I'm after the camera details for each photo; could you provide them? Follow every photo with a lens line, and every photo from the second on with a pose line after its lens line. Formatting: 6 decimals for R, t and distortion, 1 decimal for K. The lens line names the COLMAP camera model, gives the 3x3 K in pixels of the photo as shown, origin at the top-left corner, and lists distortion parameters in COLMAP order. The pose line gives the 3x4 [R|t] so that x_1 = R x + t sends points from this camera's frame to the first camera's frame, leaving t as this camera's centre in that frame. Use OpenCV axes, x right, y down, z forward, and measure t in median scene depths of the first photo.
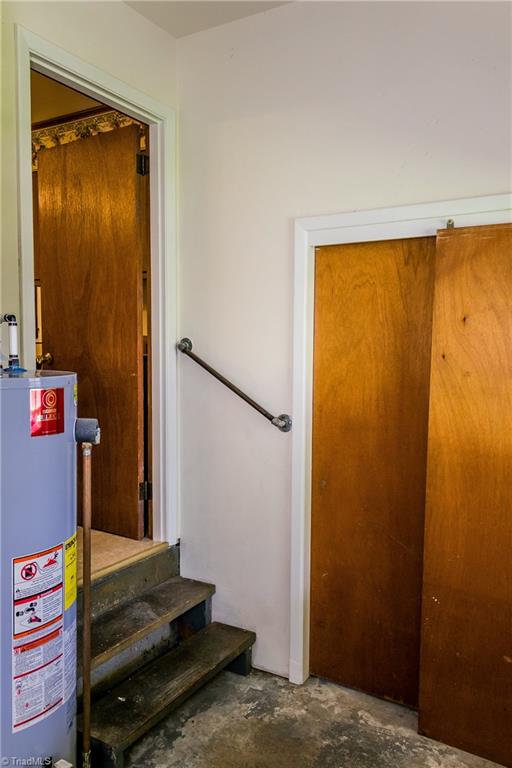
lens RADIAL K [[631.3, 0, 256.8], [0, 631.3, 398.4], [0, 0, 1]] dist [0.069804, -0.006846]
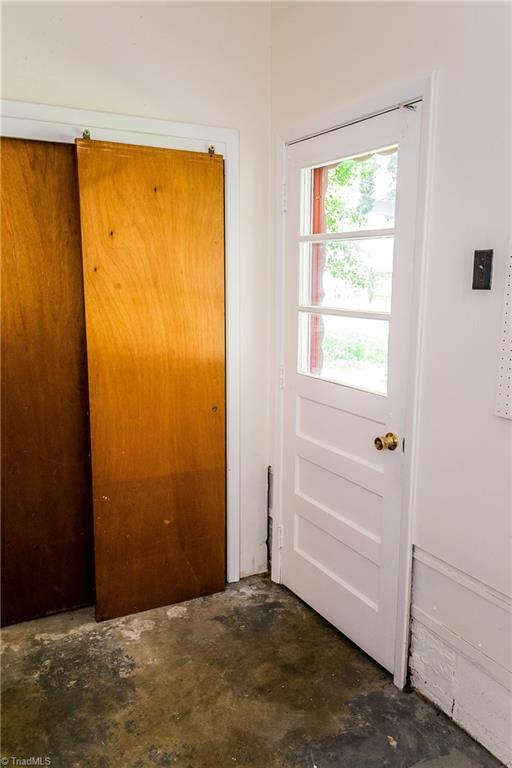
lens RADIAL K [[624.6, 0, 281.3], [0, 624.6, 390.9], [0, 0, 1]] dist [0.096478, -0.011590]
pose [[0.521855, -0.174578, 0.834979, -0.440561], [0.071853, 0.984351, 0.160902, -0.014825], [-0.850003, -0.023971, 0.526233, 0.193161]]
